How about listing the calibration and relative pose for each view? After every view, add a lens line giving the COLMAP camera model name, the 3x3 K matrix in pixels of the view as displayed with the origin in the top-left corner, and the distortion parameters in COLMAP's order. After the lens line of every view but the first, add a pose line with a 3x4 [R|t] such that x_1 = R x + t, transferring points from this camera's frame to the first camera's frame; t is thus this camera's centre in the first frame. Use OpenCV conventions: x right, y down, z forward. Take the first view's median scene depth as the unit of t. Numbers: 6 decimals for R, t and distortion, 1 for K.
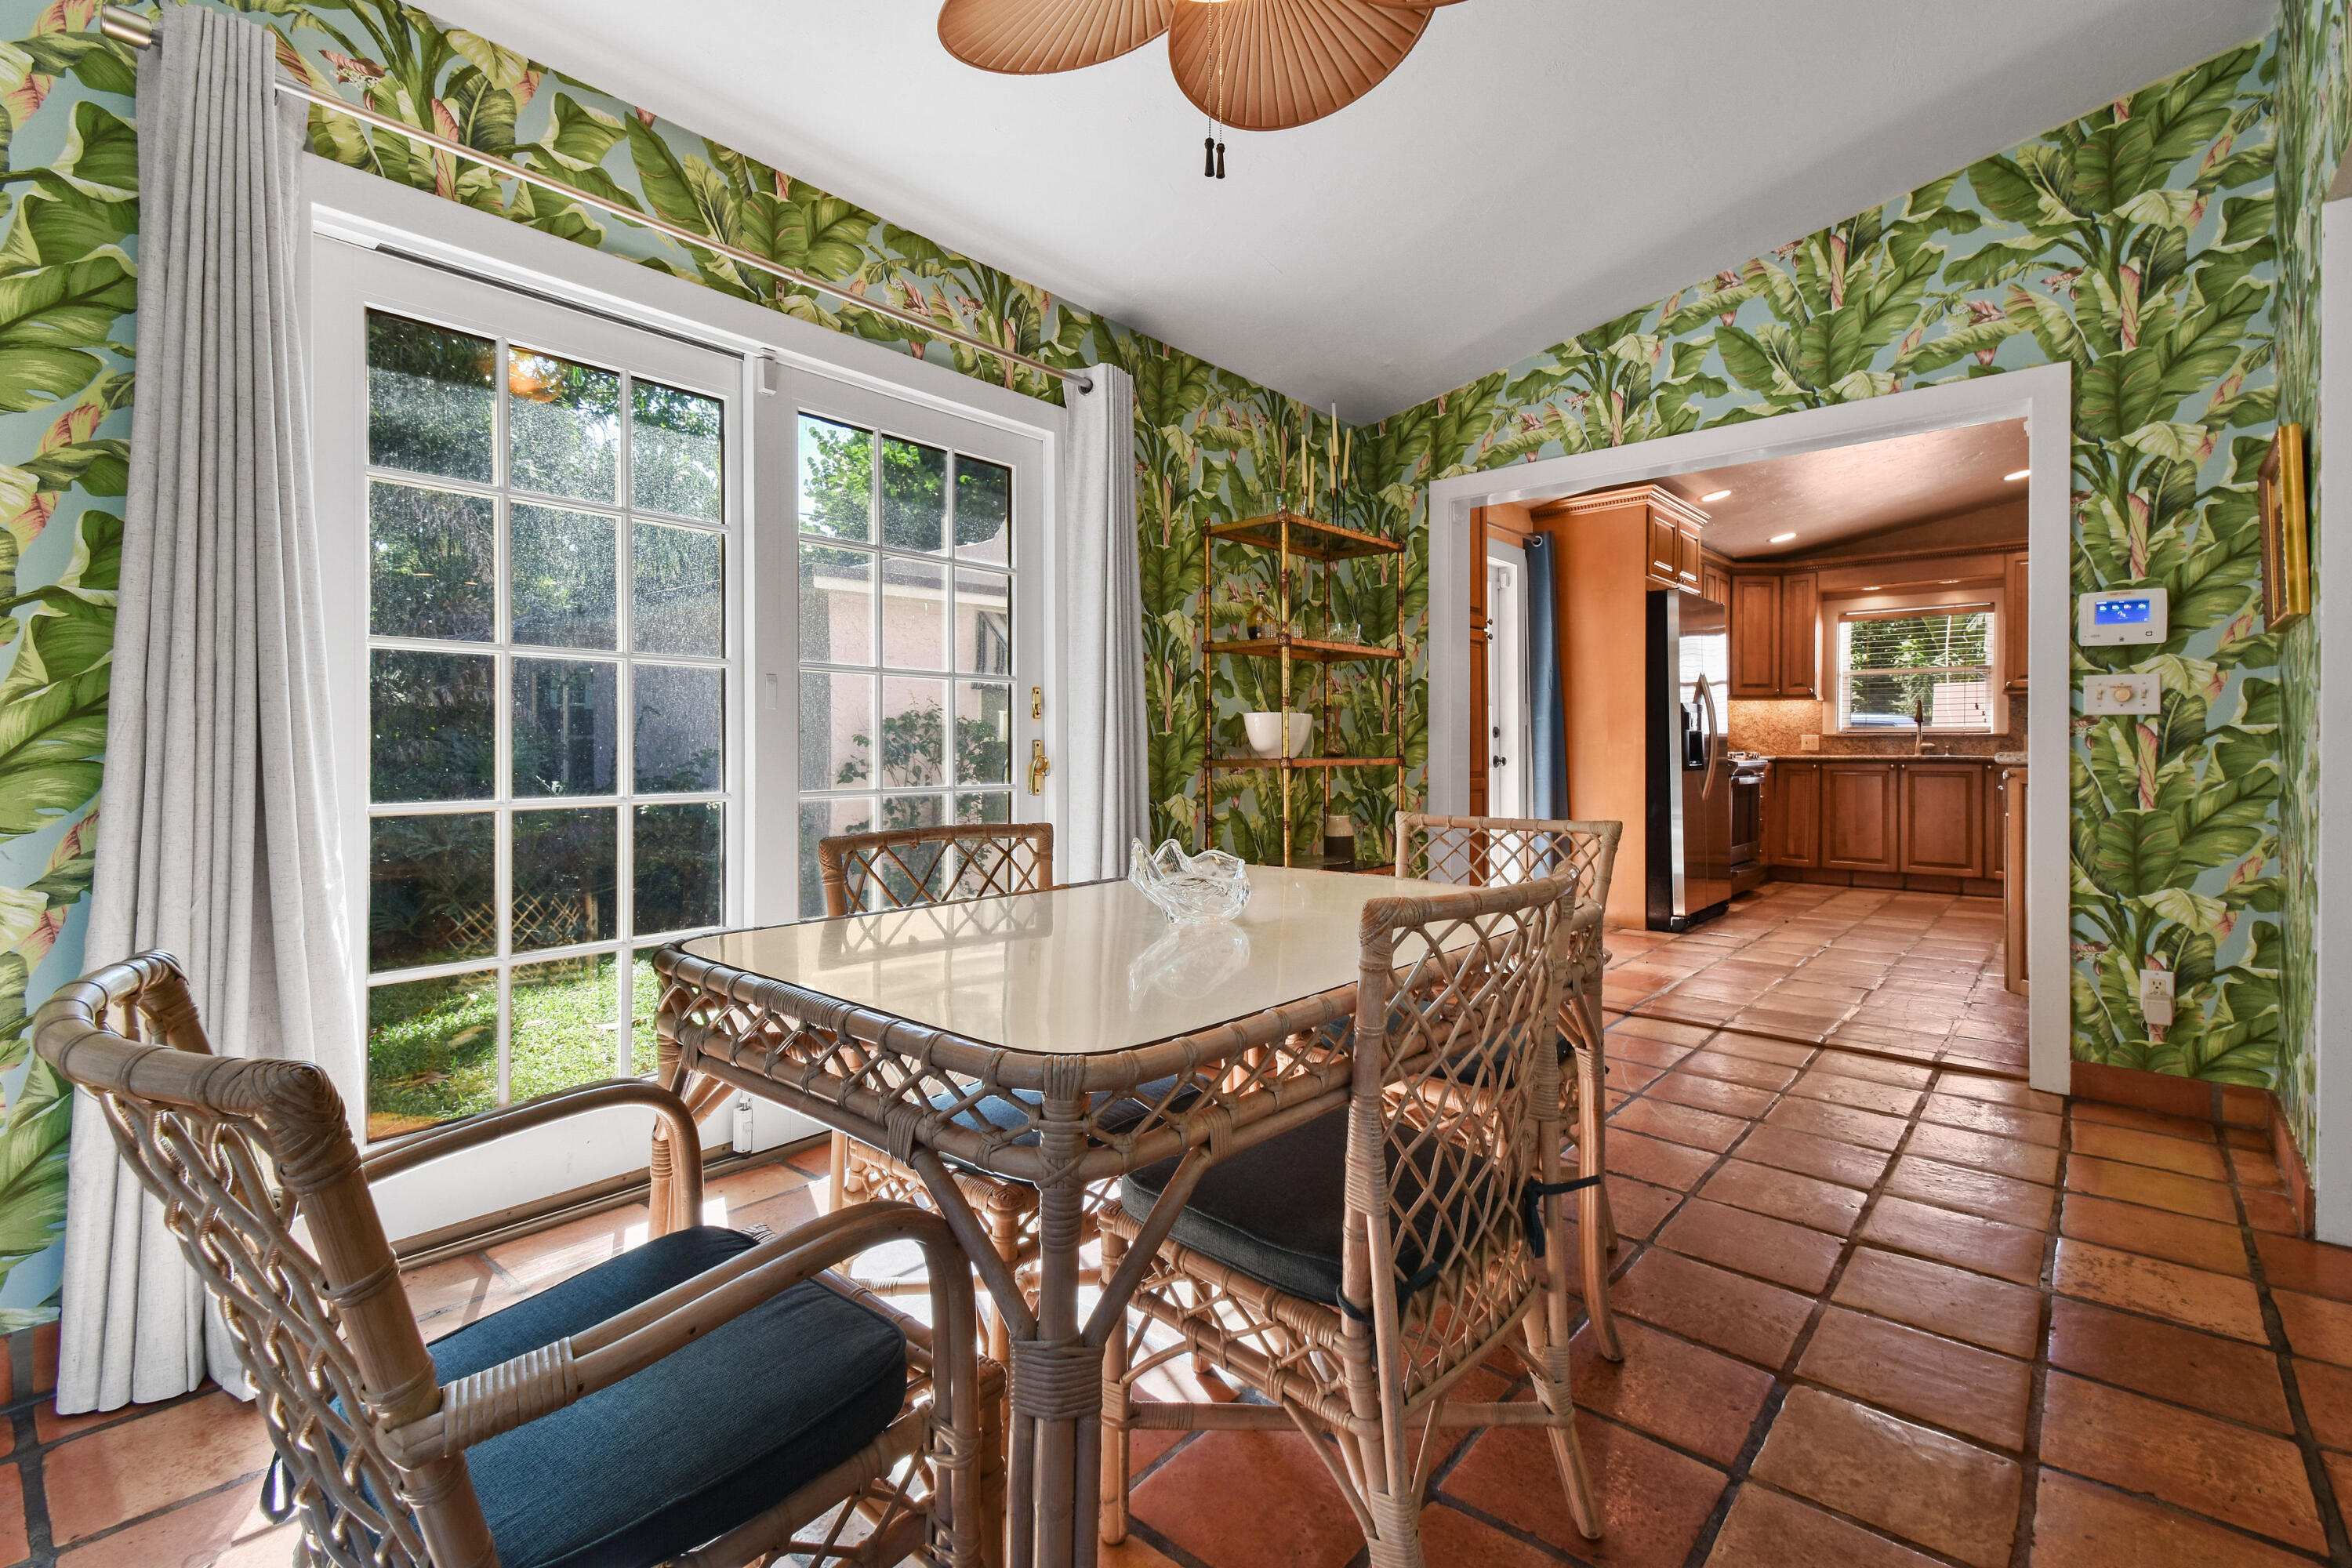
lens RADIAL K [[1036.7, 0, 1150.3], [0, 1036.7, 747.4], [0, 0, 1]] dist [0.010931, -0.003570]
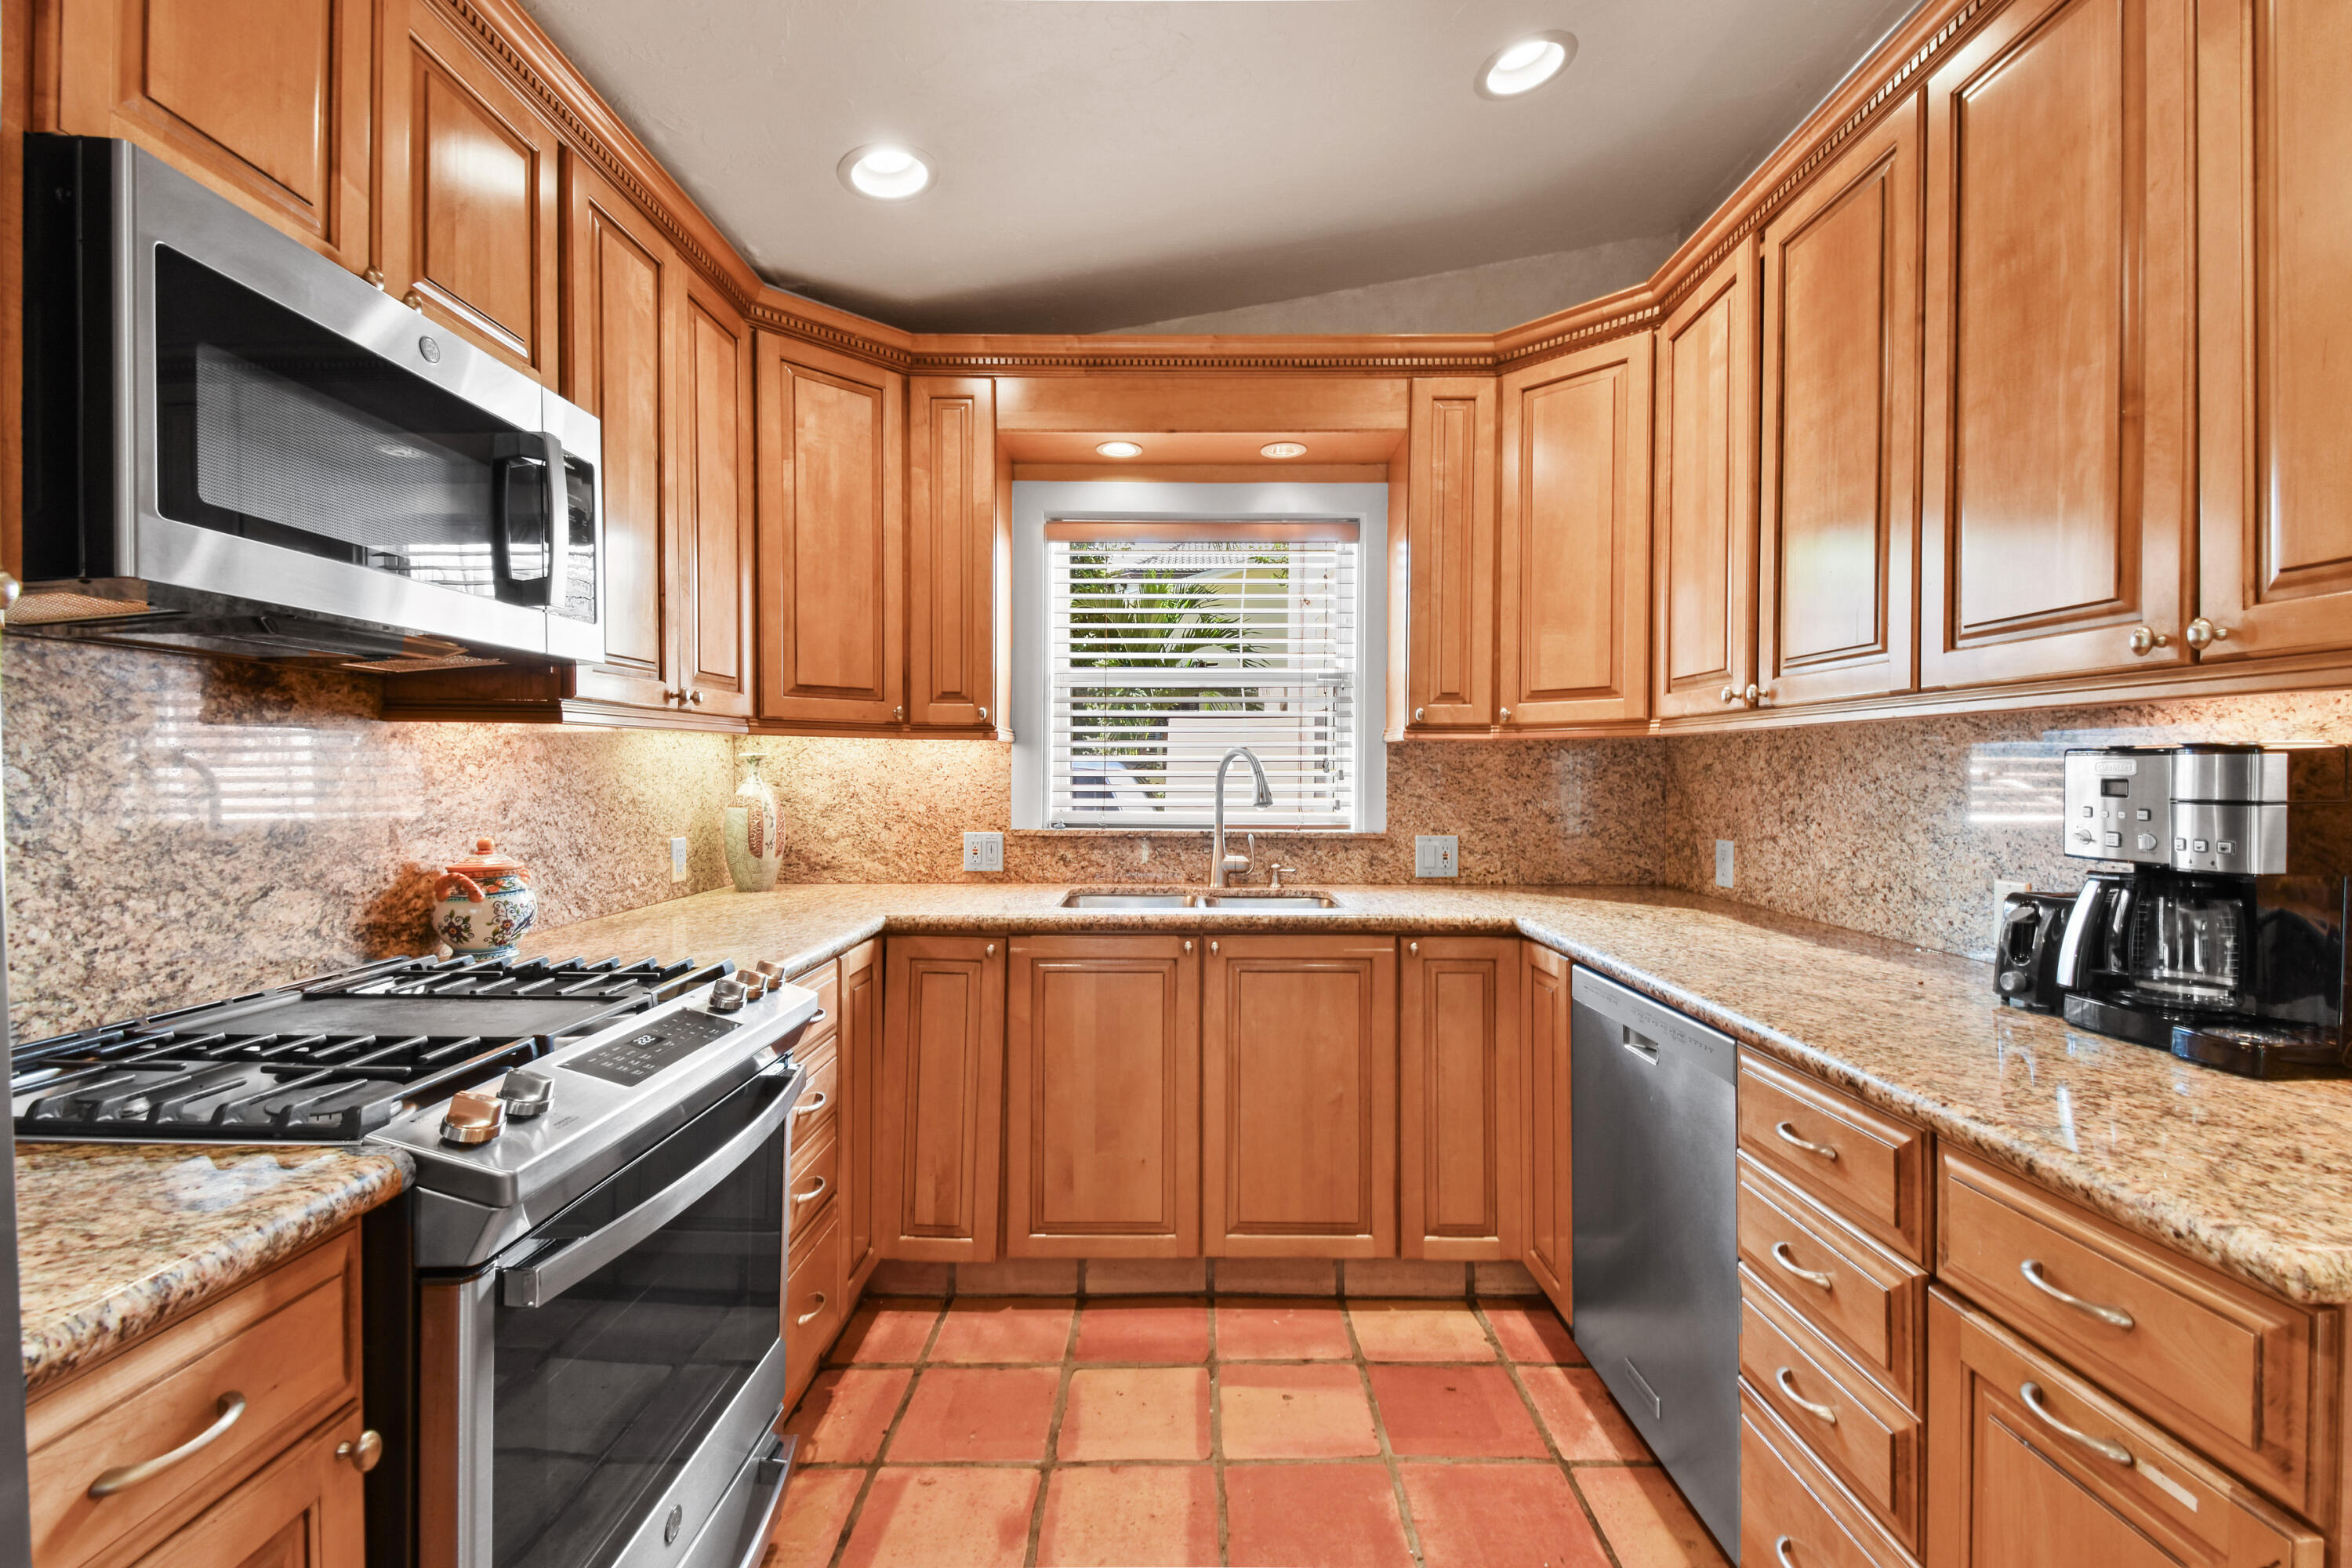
lens RADIAL K [[1036.7, 0, 1174.5], [0, 1036.7, 787.0], [0, 0, 1]] dist [0.010931, -0.003570]
pose [[0.747055, -0.002256, 0.664758, 0.462672], [0.001634, 0.999997, 0.001557, -0.030610], [-0.664760, -0.000077, 0.747057, 0.713721]]
